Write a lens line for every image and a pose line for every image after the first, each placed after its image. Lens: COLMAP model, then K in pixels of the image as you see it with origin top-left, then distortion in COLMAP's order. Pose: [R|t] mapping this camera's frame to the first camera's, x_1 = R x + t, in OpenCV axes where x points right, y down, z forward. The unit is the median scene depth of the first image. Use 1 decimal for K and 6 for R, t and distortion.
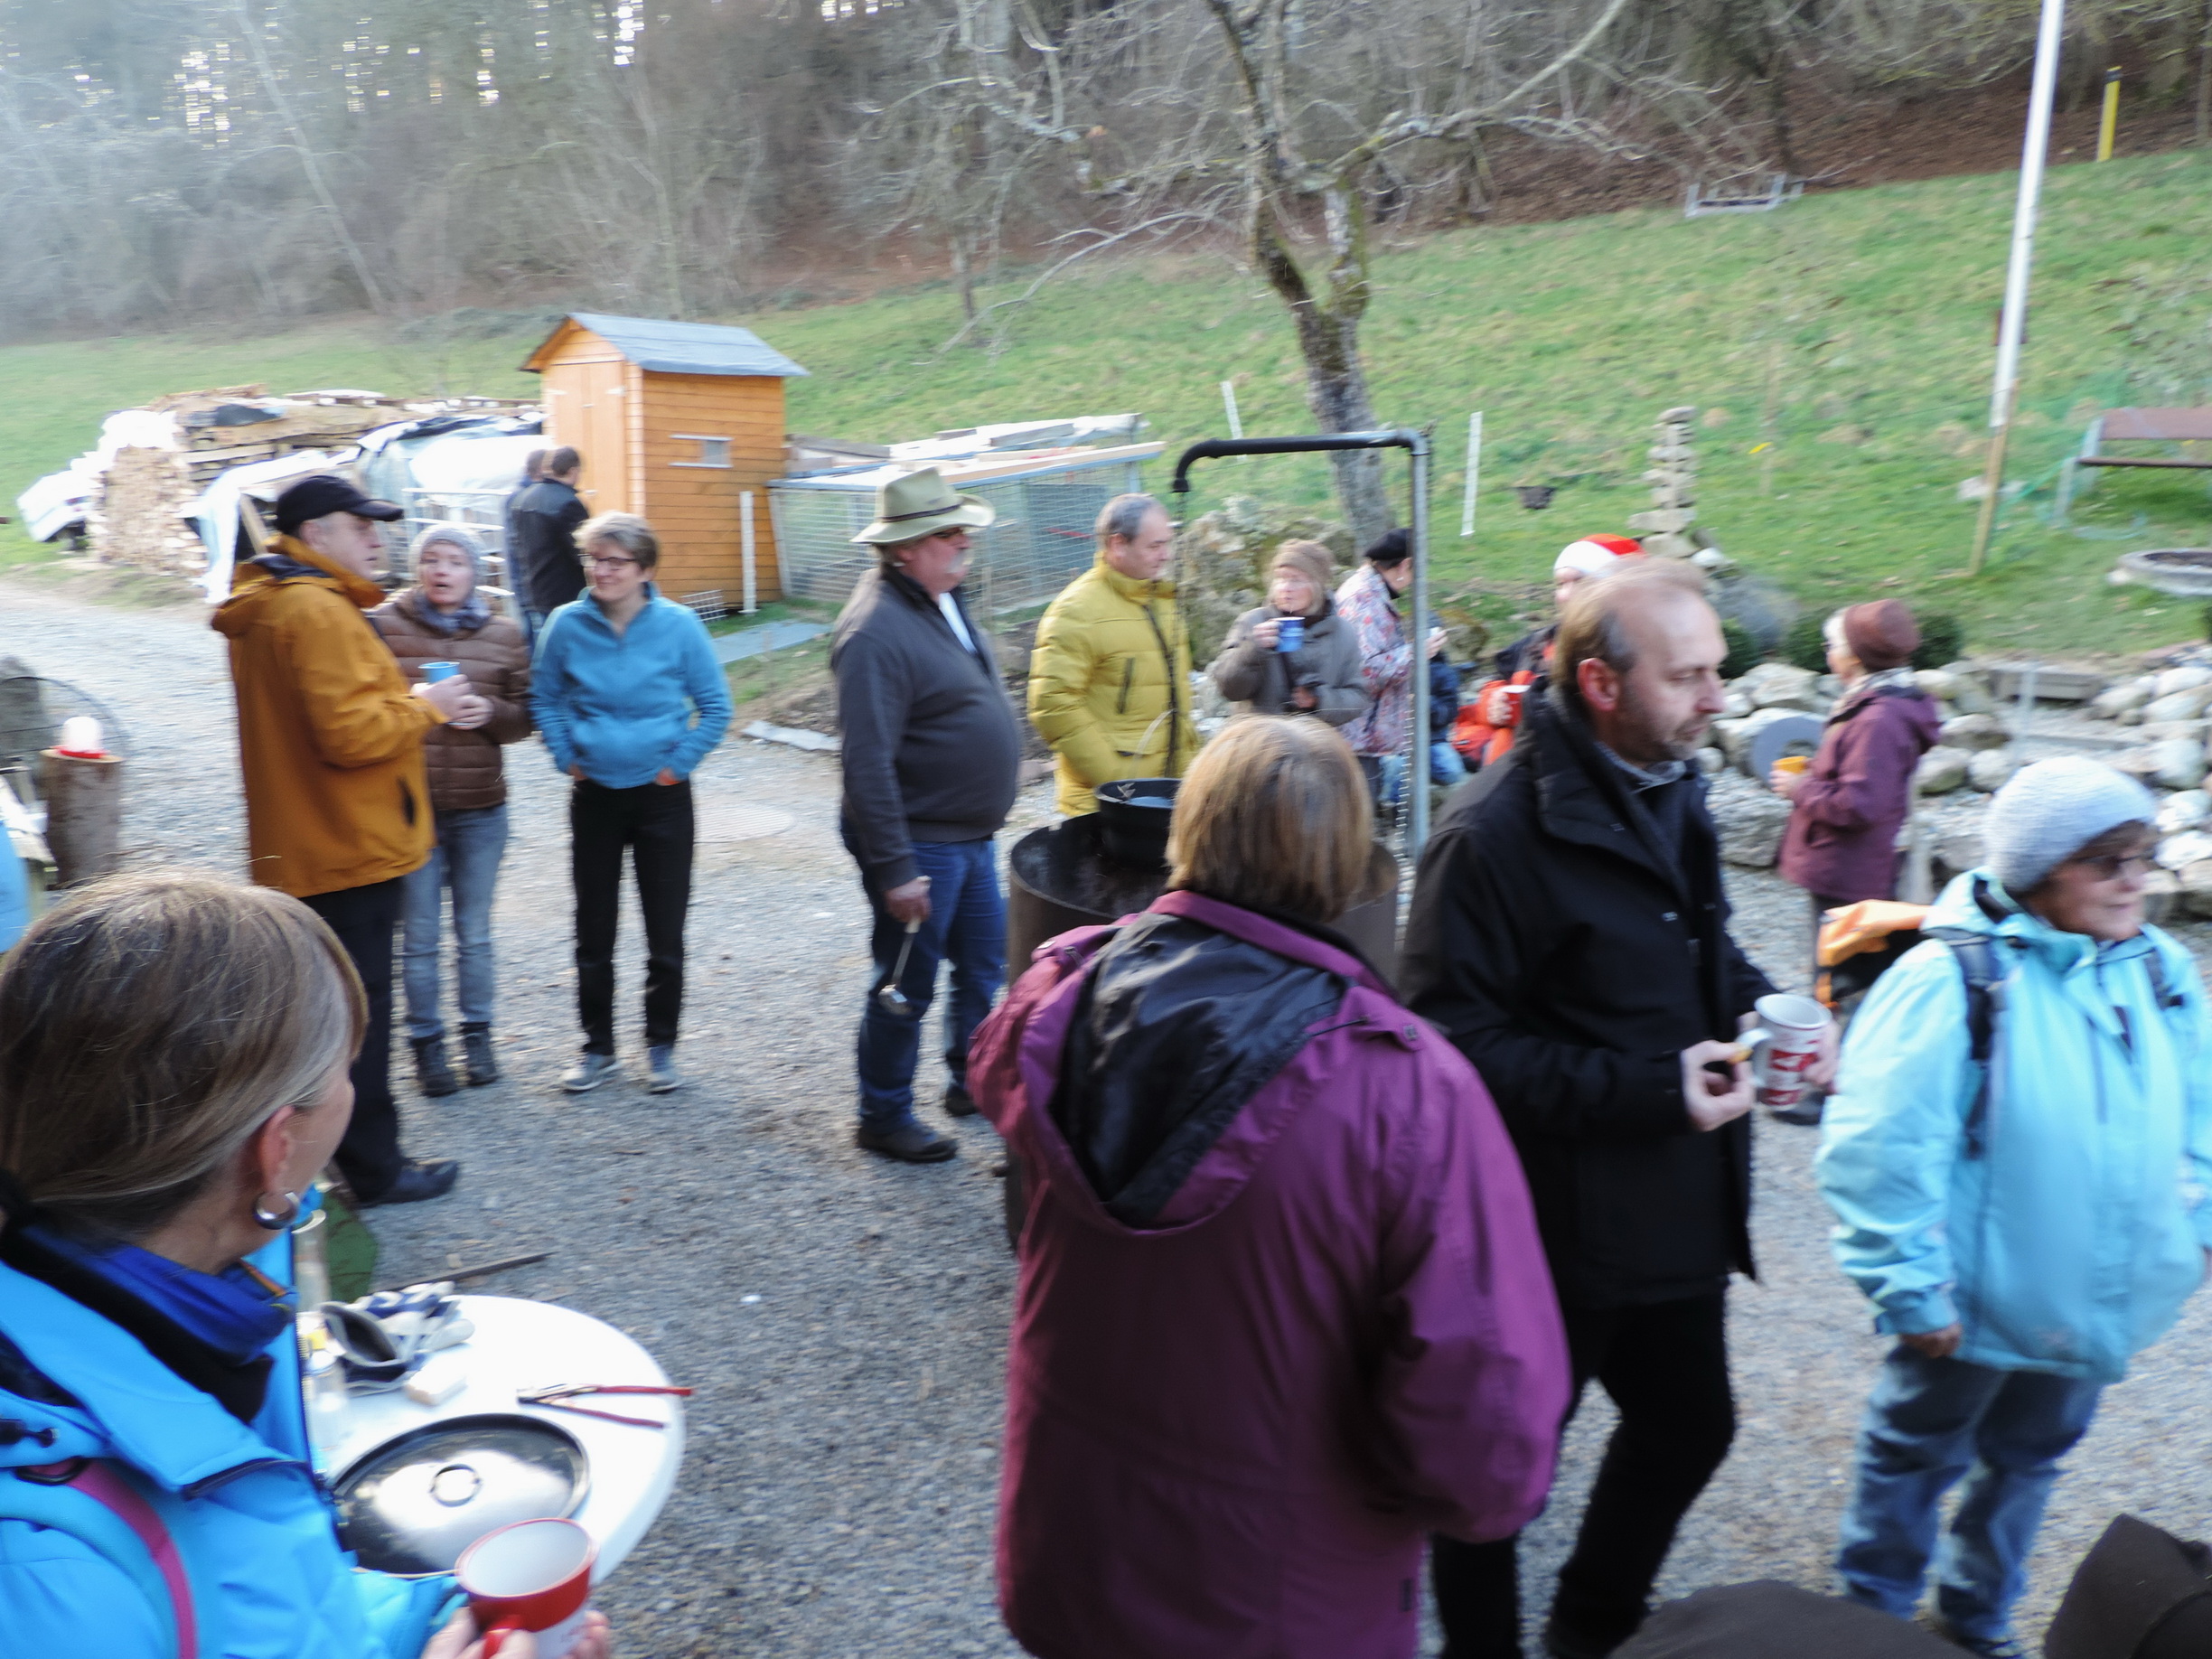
lens RADIAL K [[1588.8, 0, 1112.1], [0, 1588.8, 840.9], [0, 0, 1]] dist [-0.004397, -0.006361]
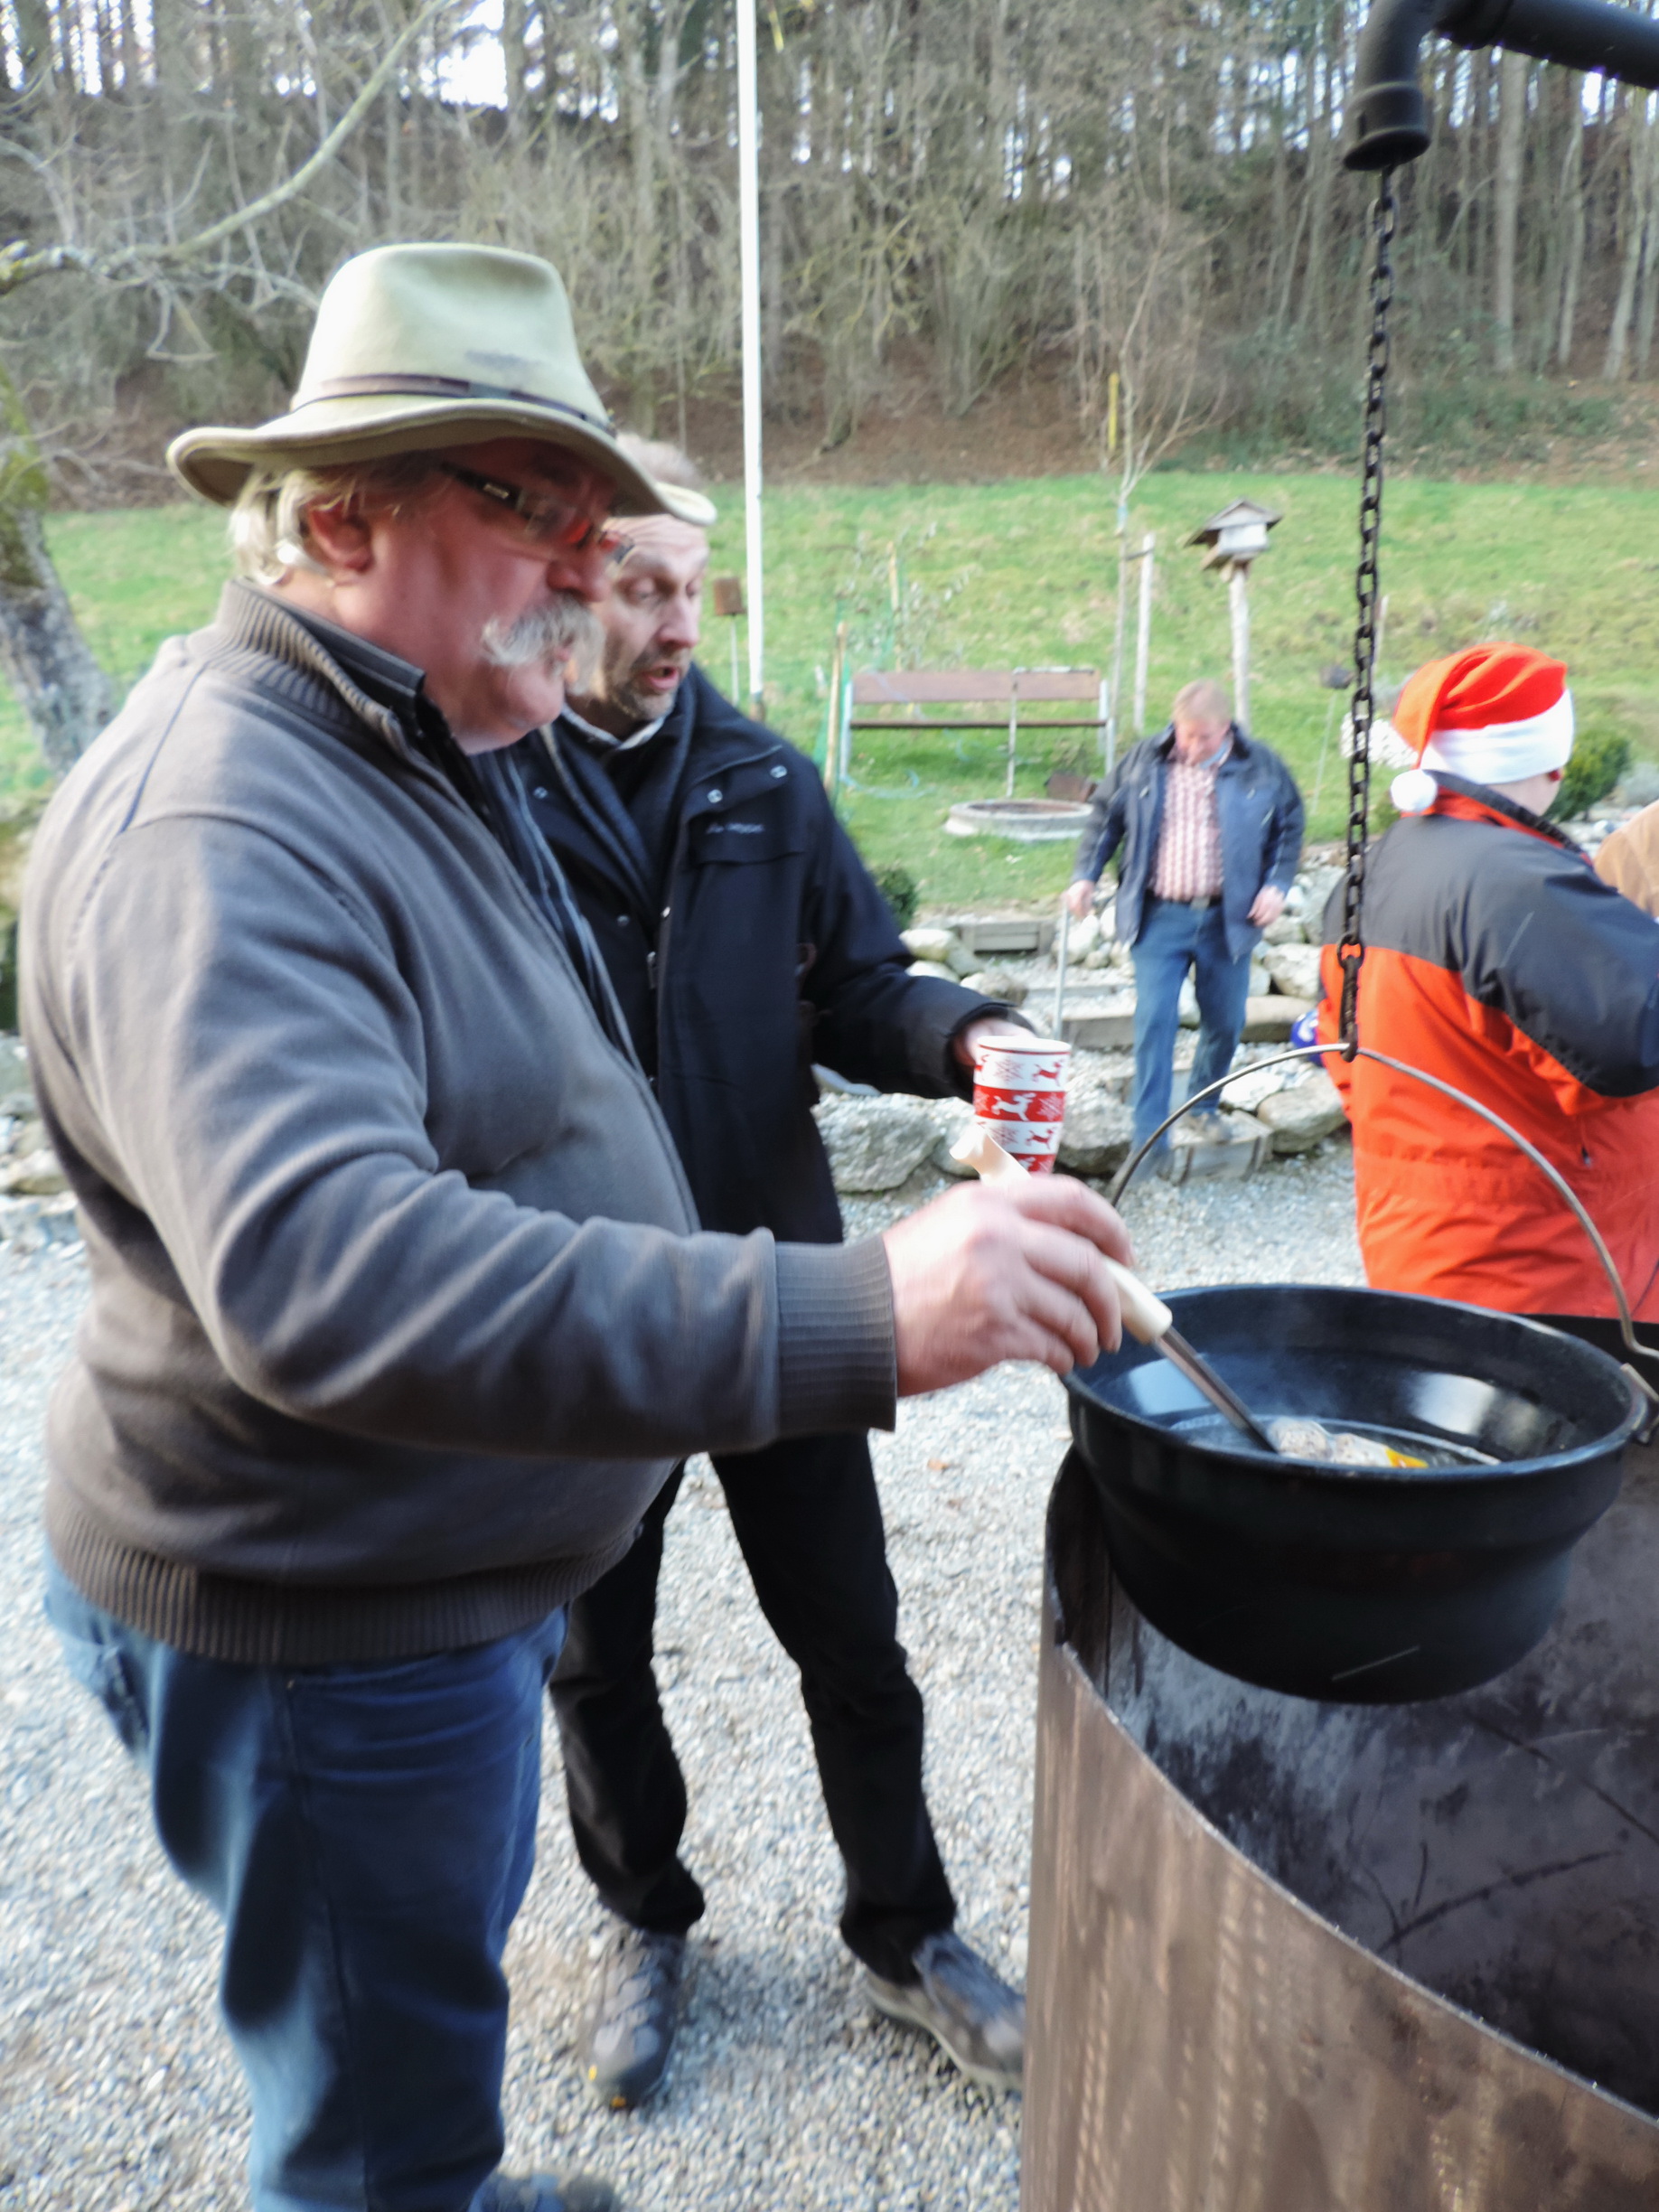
lens RADIAL K [[1607.8, 0, 841.7], [0, 1607.8, 1095.3], [0, 0, 1]] dist [-0.008011, -0.002795]
pose [[0.749024, -0.146722, 0.646092, -0.058558], [0.181792, 0.983257, 0.012536, -0.024086], [-0.637114, 0.108064, 0.763156, 0.235669]]
